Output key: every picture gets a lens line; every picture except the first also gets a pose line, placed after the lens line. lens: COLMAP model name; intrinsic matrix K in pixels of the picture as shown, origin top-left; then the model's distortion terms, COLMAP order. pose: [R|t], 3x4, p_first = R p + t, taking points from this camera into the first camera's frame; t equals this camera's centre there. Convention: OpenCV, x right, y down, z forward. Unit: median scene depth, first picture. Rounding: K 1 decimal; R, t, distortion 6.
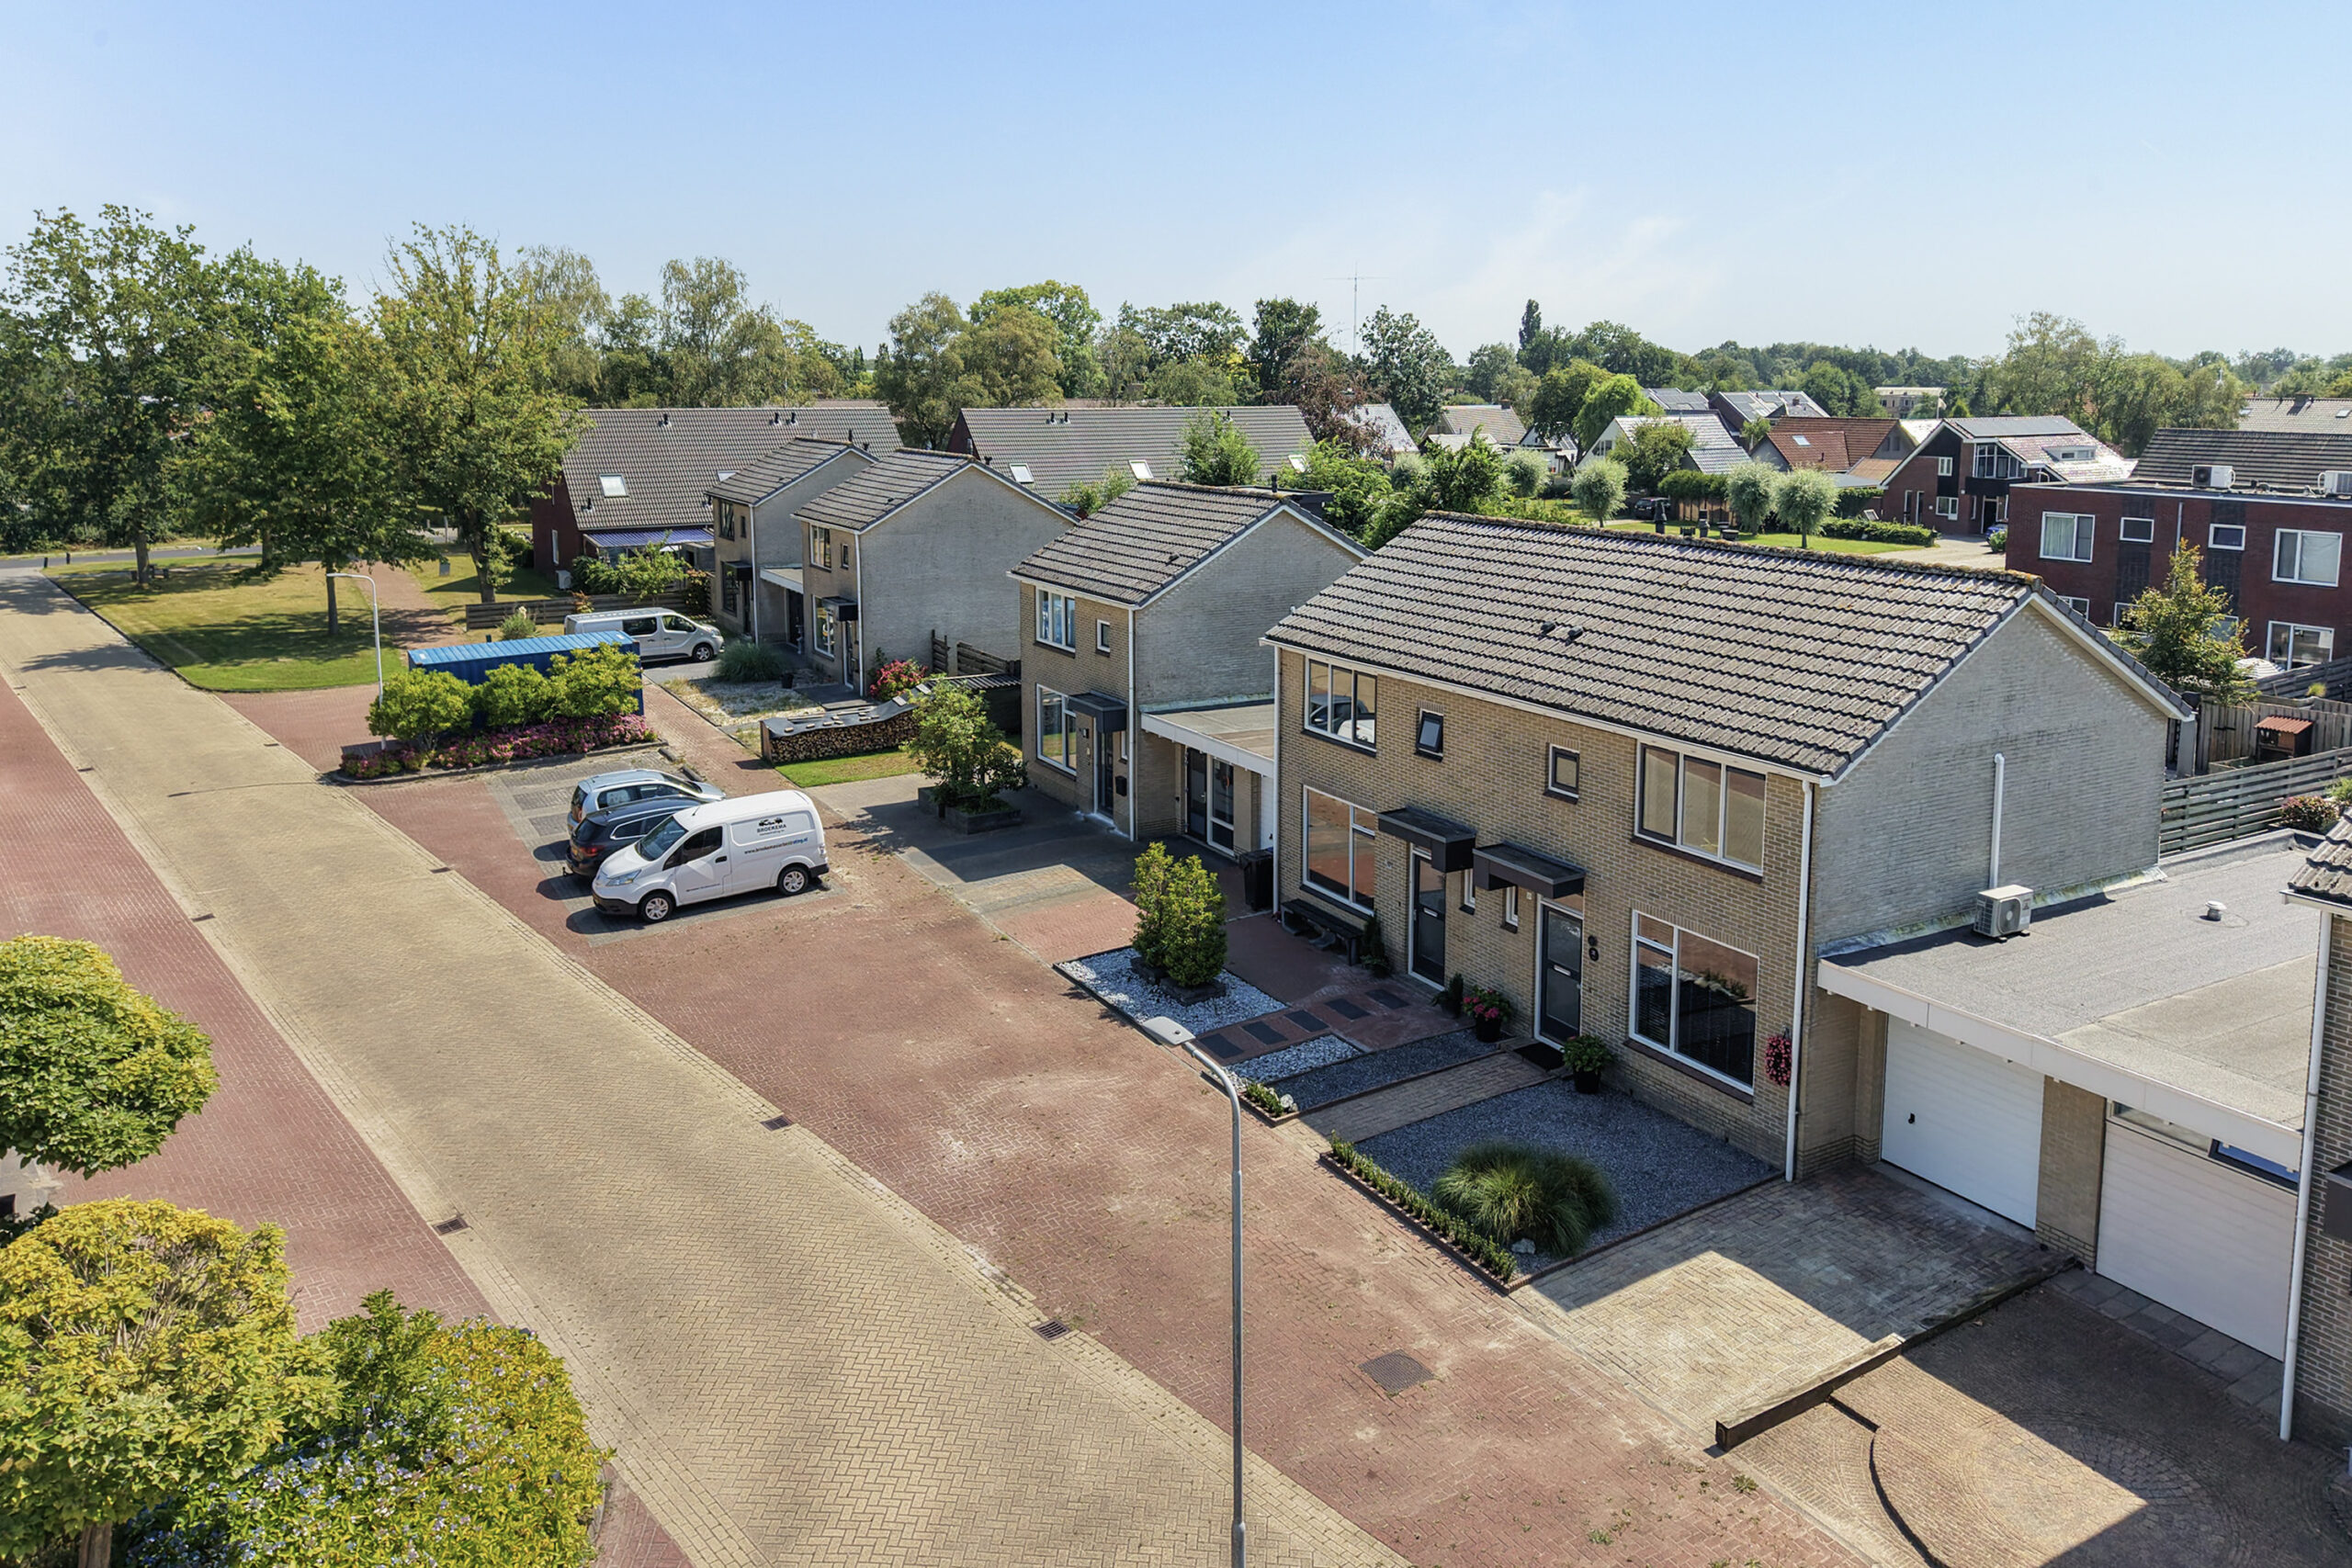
lens RADIAL K [[1627.2, 0, 1176.8], [0, 1627.2, 645.4], [0, 0, 1]] dist [0.071614, -0.105289]
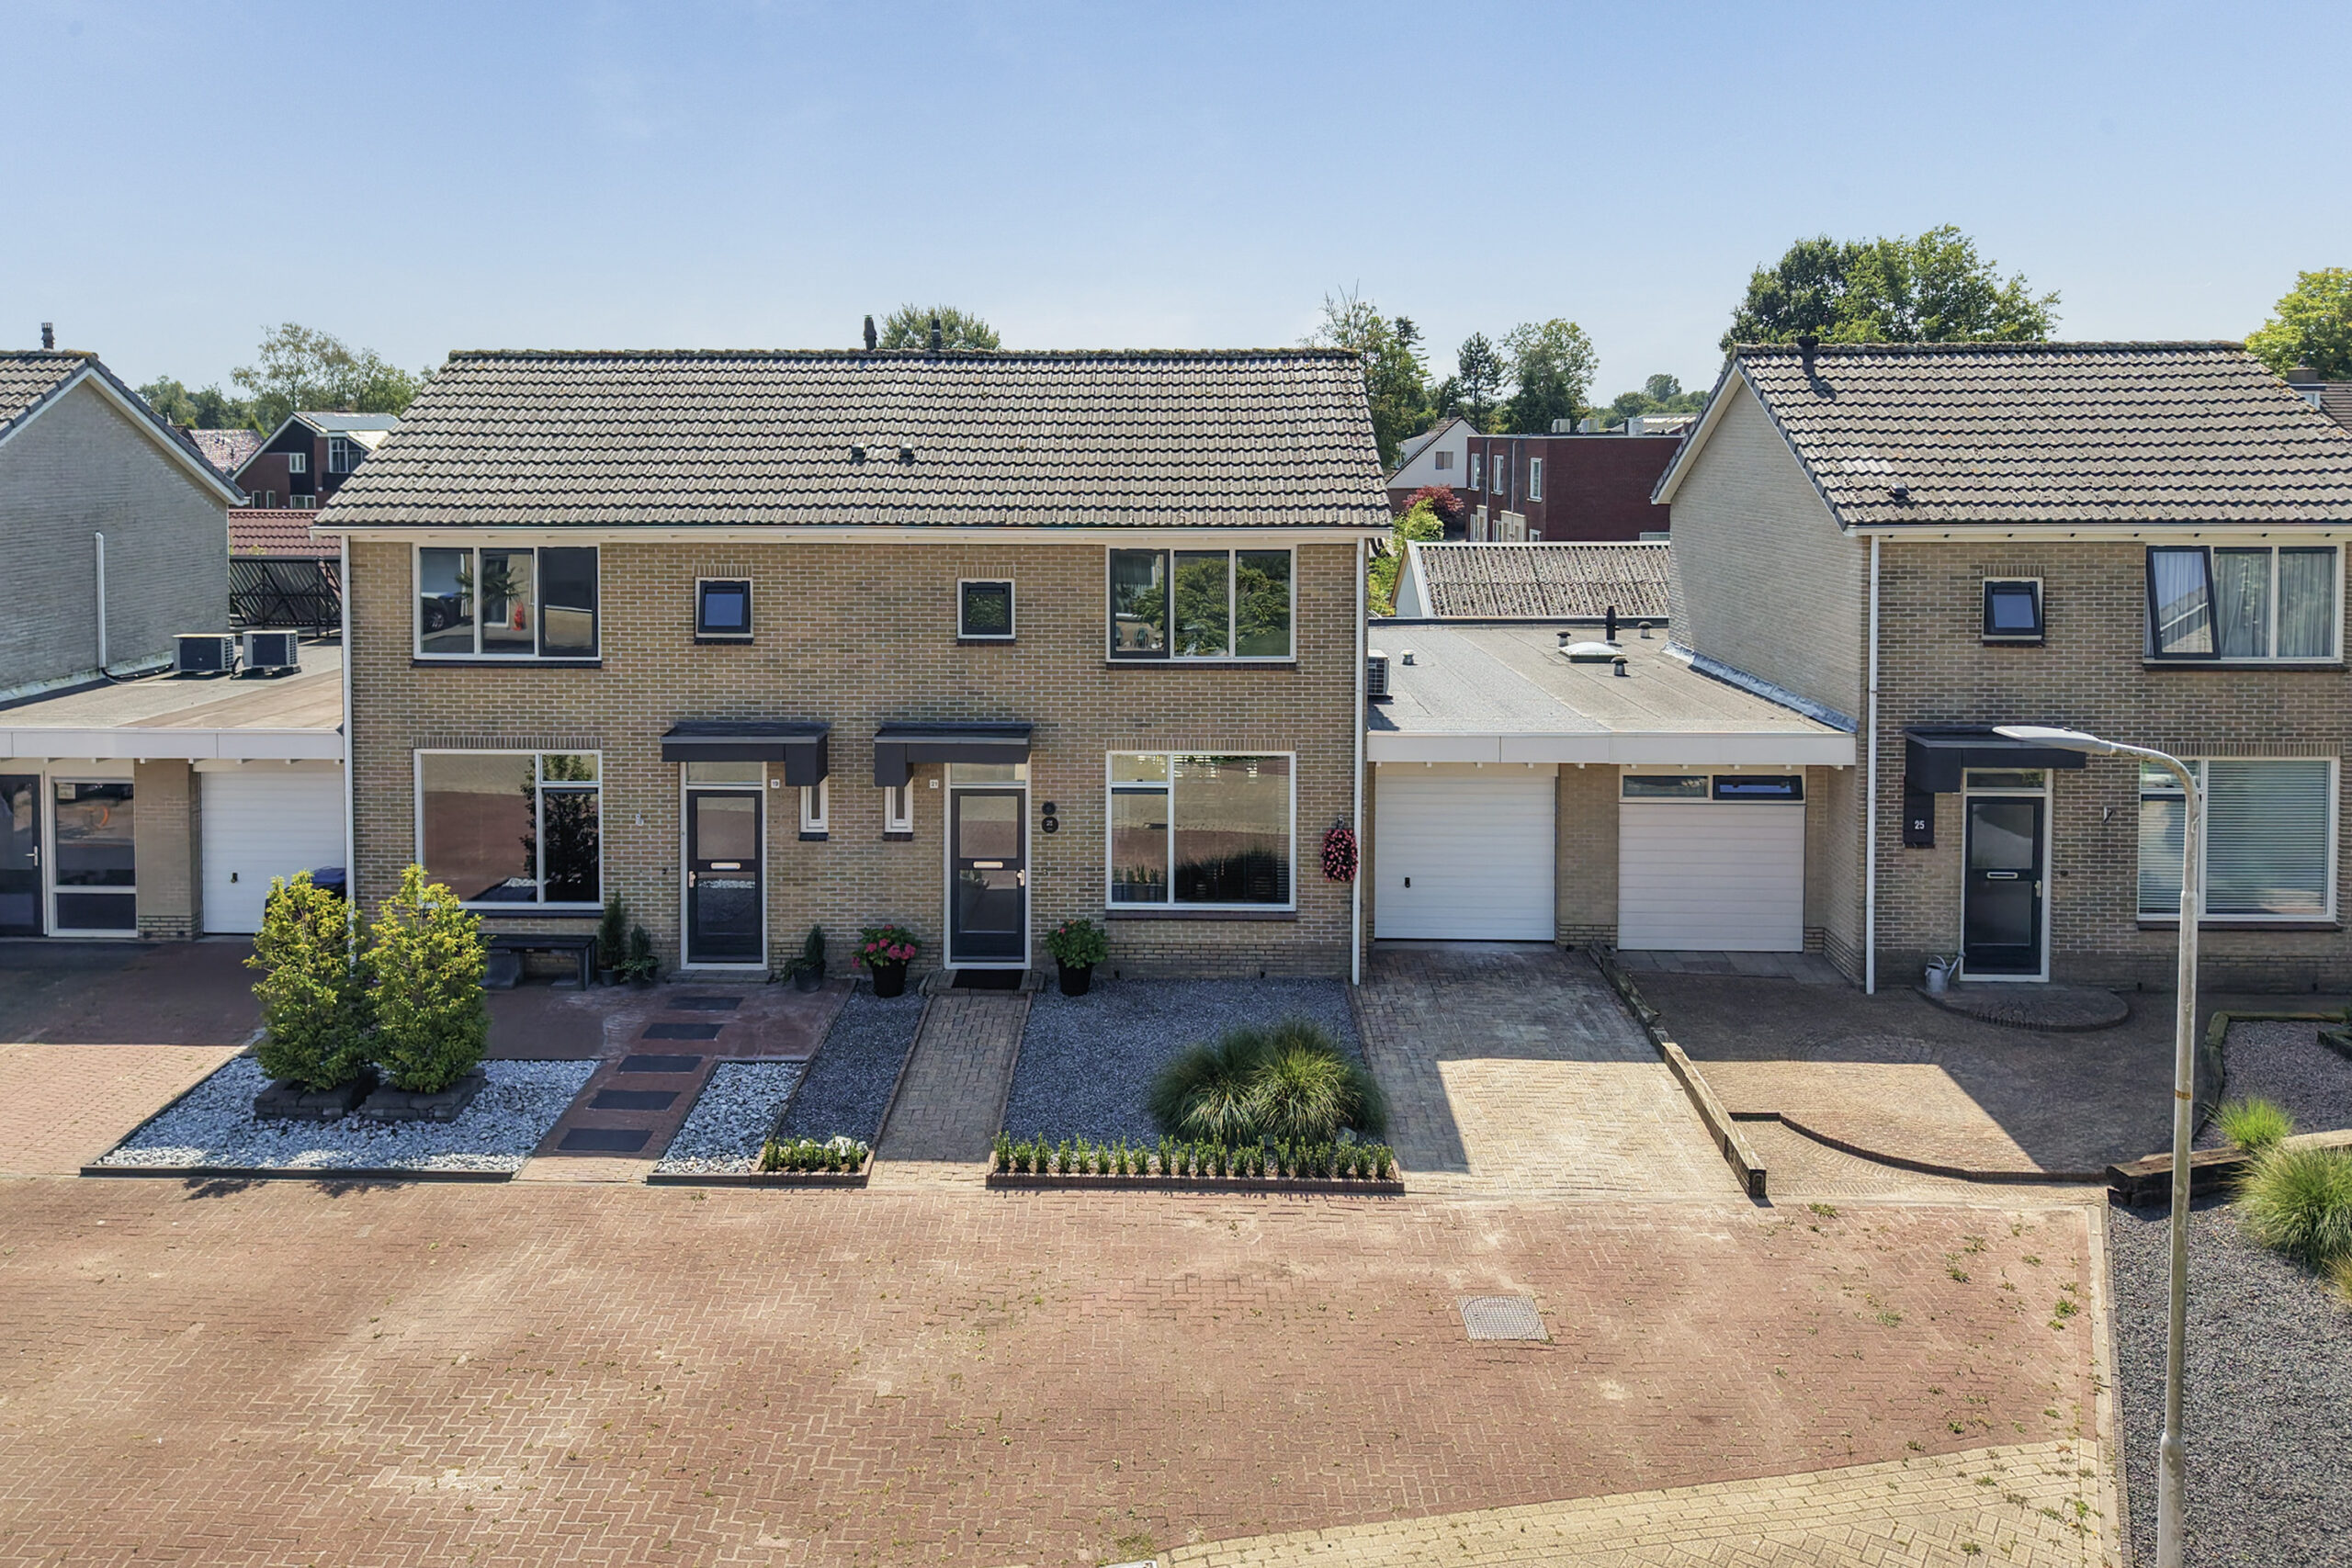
lens RADIAL K [[1640.9, 0, 1127.4], [0, 1640.9, 480.0], [0, 0, 1]] dist [0.047236, -0.048723]
pose [[0.518143, -0.026981, 0.854868, -0.403968], [0.137607, 0.989111, -0.052187, 0.065479], [-0.844152, 0.144676, 0.516214, 0.505622]]
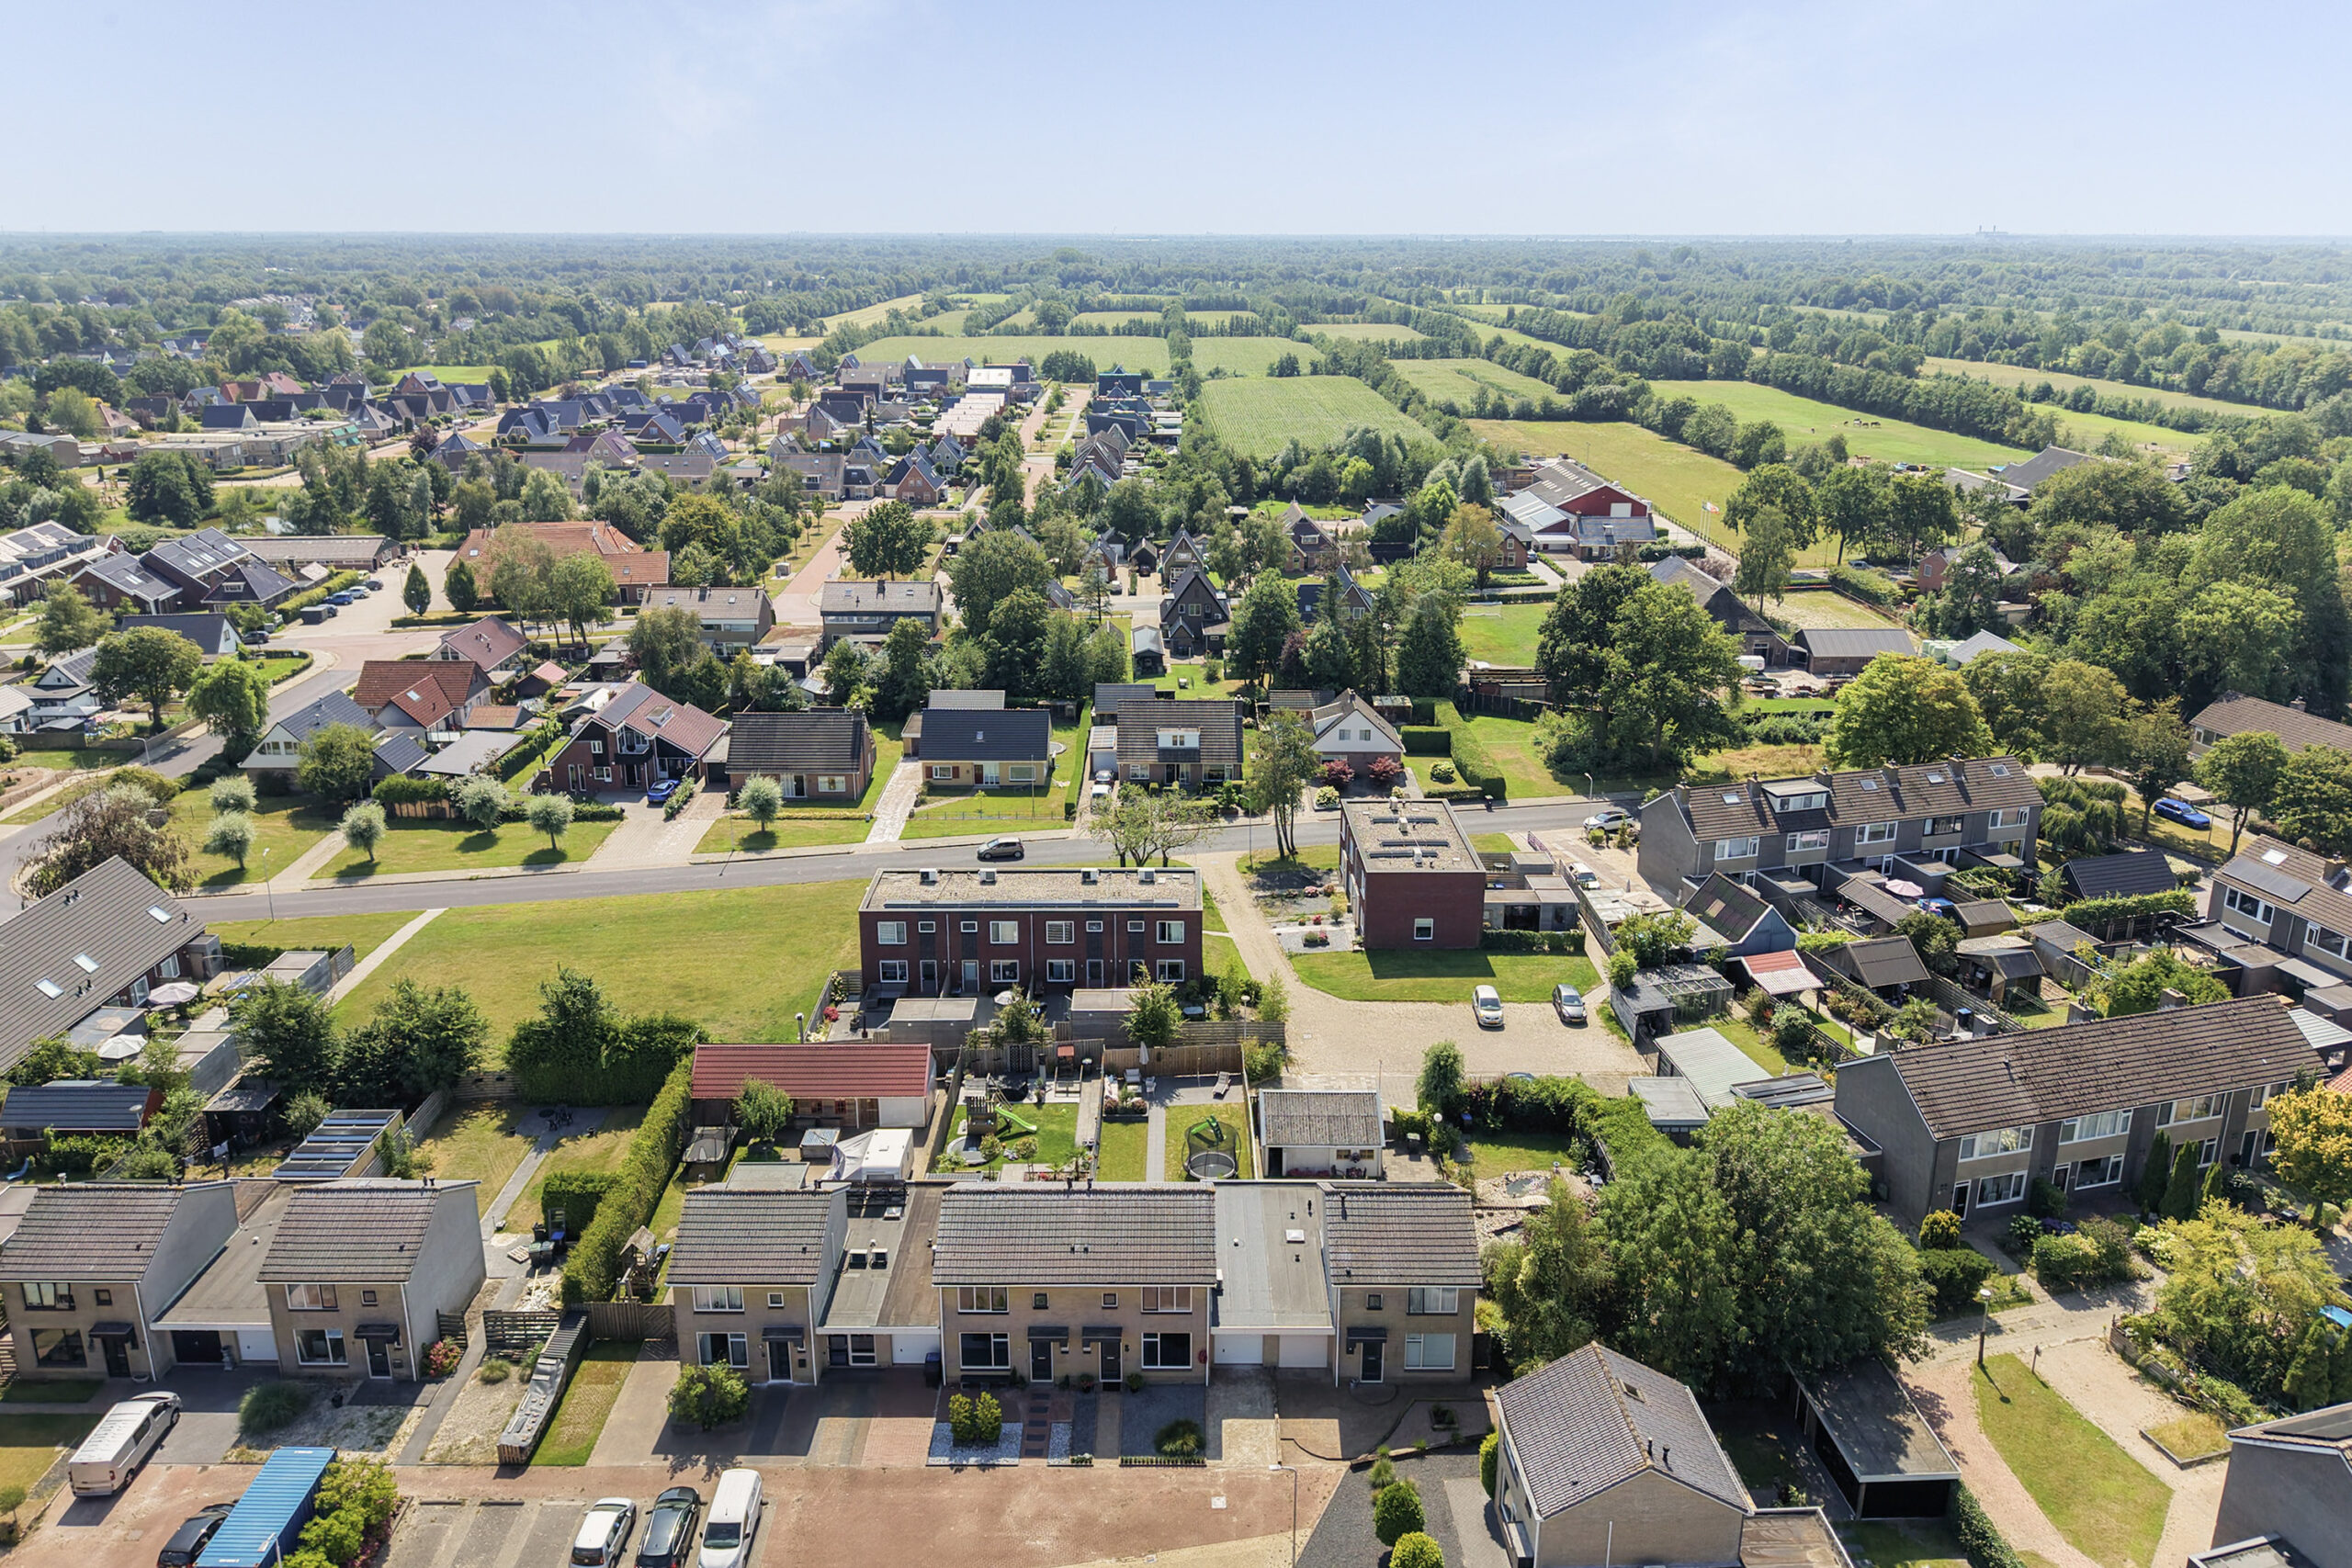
lens RADIAL K [[1627.2, 0, 1176.8], [0, 1627.2, 645.4], [0, 0, 1]] dist [0.071614, -0.105289]
pose [[0.493956, -0.219320, 0.841372, -1.953275], [0.136589, 0.975223, 0.174021, -1.582108], [-0.858691, 0.028963, 0.511674, -0.683591]]
